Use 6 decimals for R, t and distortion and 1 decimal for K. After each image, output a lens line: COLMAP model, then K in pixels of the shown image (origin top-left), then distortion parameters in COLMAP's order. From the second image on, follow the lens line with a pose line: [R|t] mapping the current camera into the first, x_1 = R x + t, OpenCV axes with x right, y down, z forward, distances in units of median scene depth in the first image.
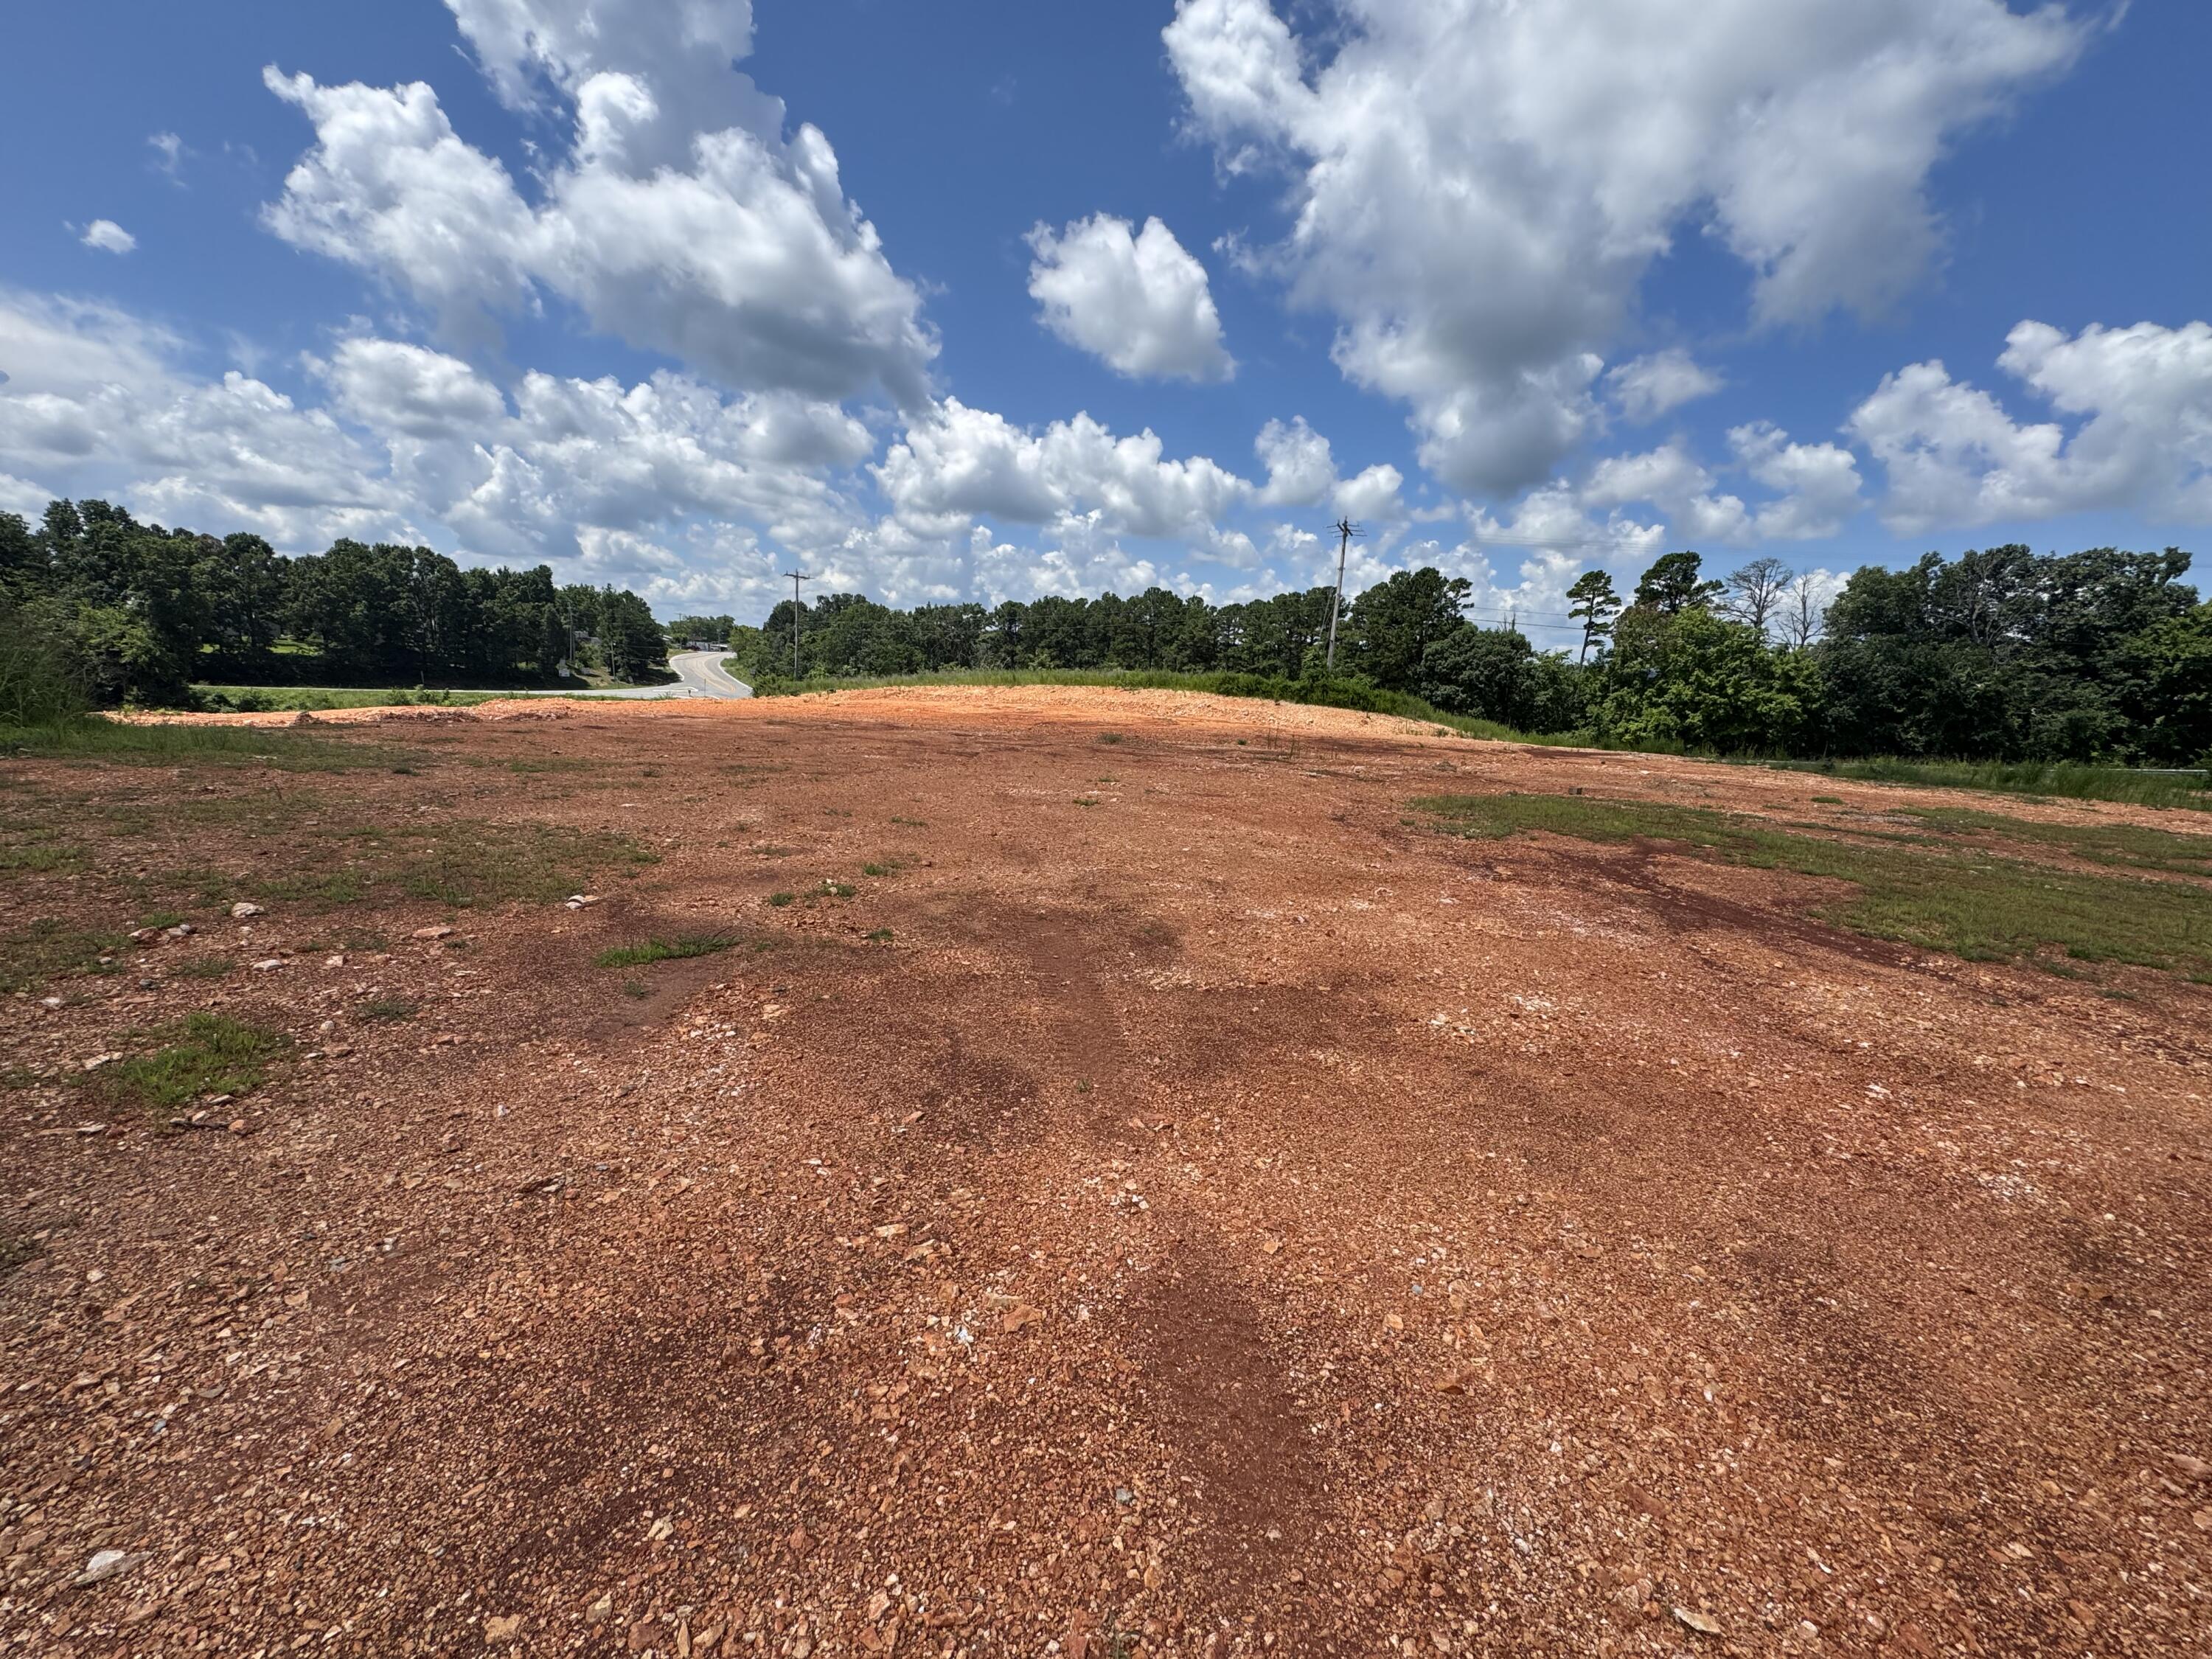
lens RADIAL K [[876.1, 0, 1095.9], [0, 876.1, 833.0], [0, 0, 1]] dist [0.001366, -0.003128]
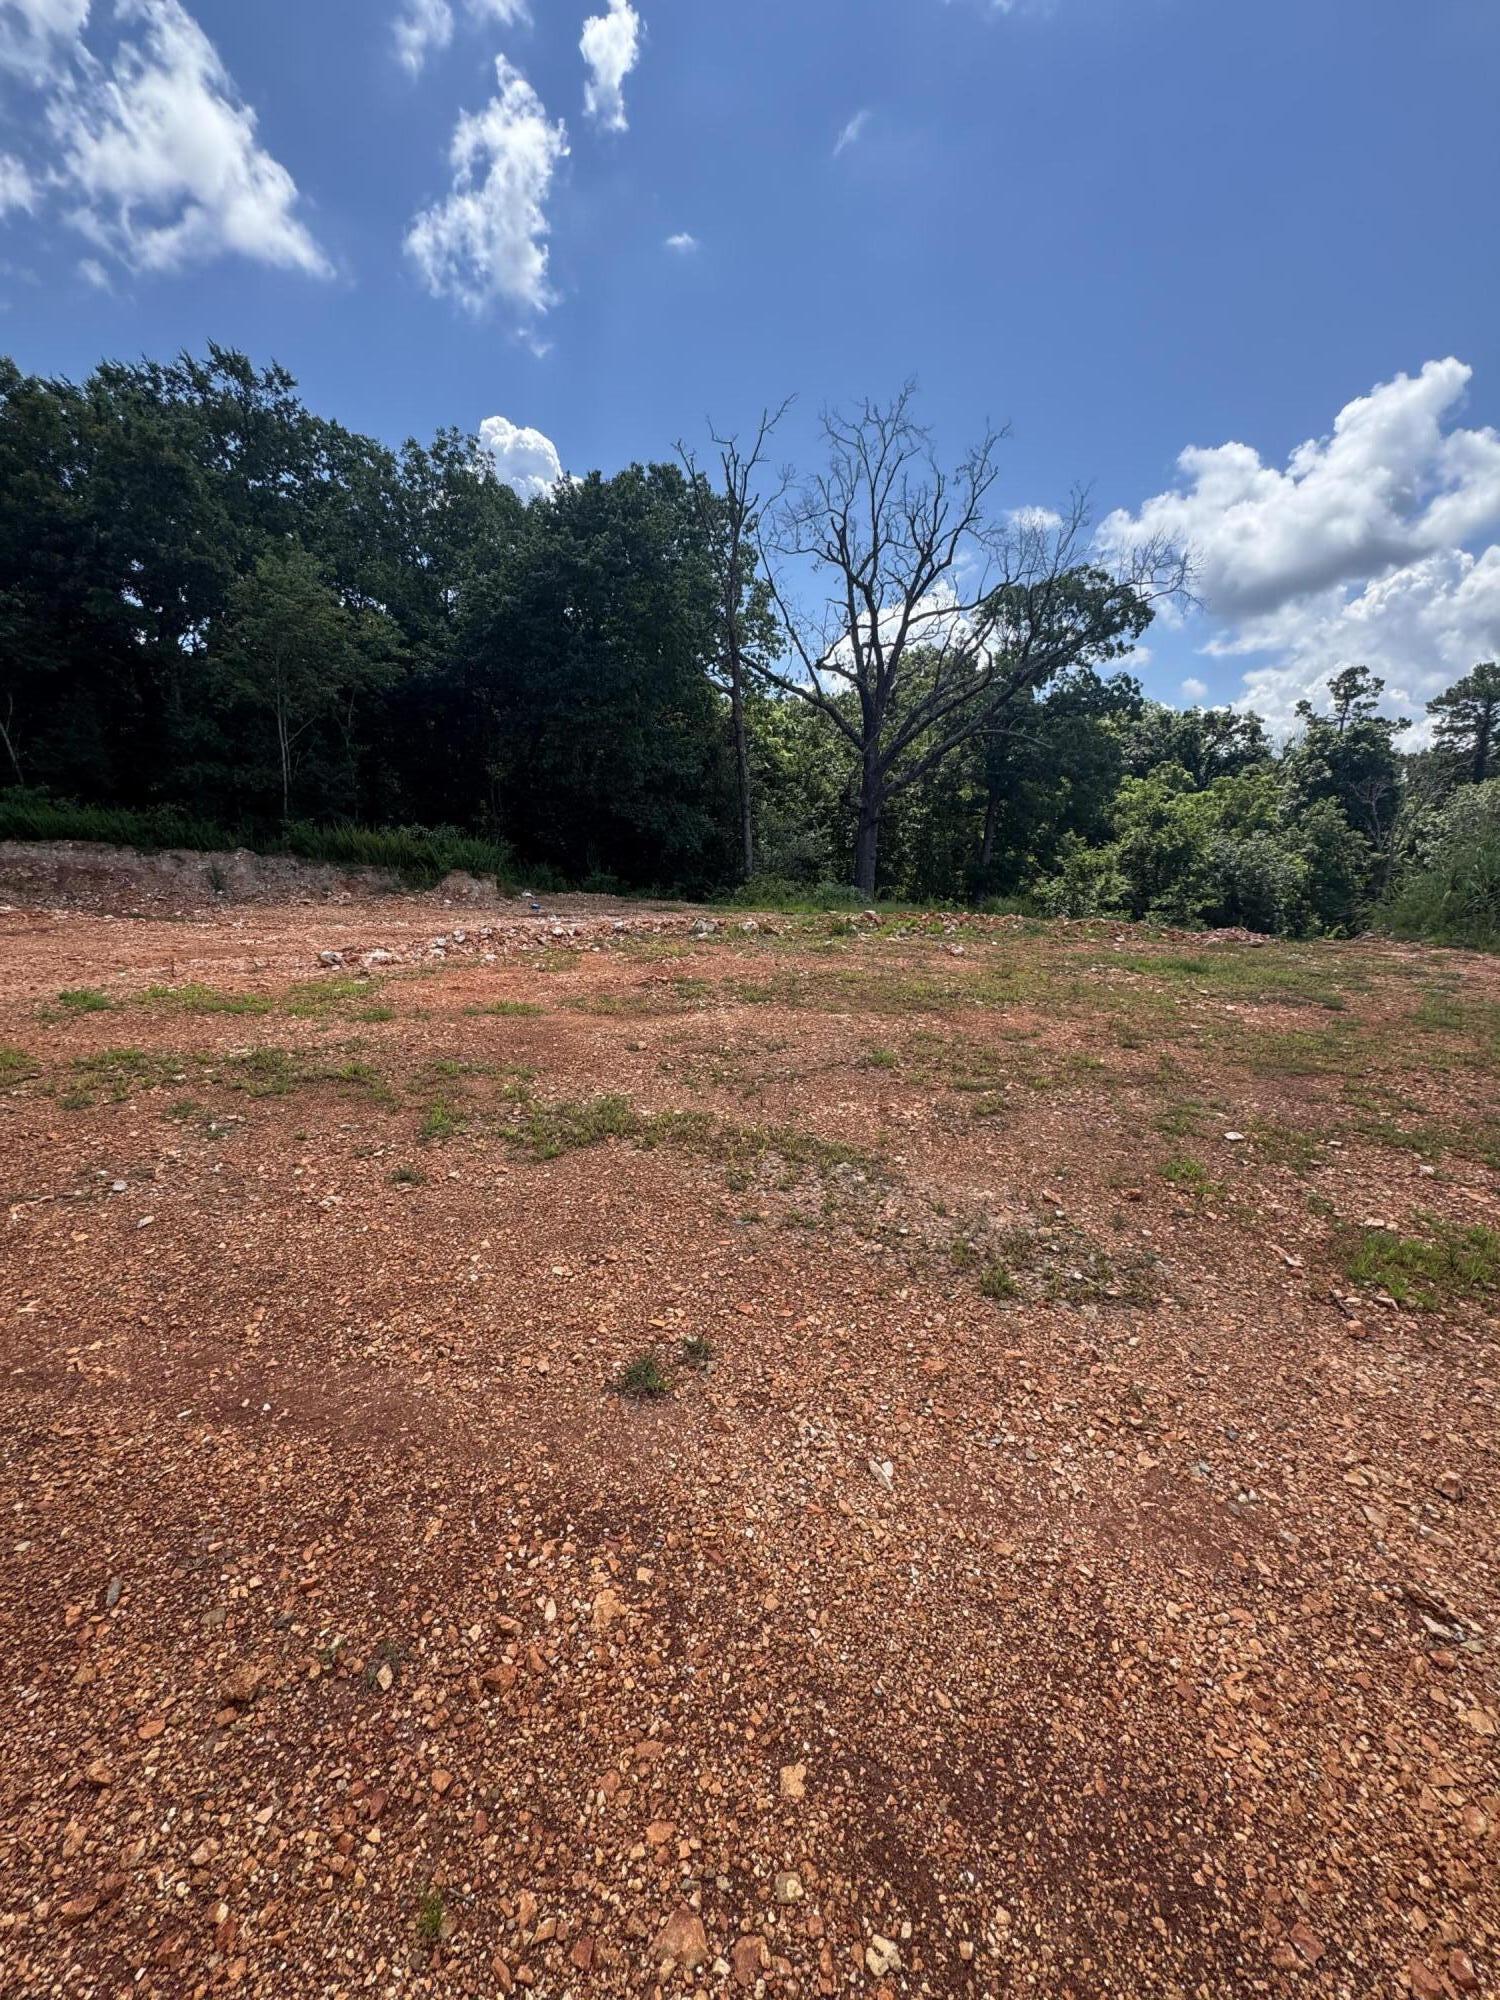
lens RADIAL K [[792.1, 0, 752.6], [0, 792.1, 1002.0], [0, 0, 1]] dist [0.001366, -0.003128]
pose [[-0.297210, 0.133578, -0.945422, 0.077713], [-0.189283, 0.962271, 0.195463, -0.120825], [0.935862, 0.237046, -0.260713, 0.799471]]
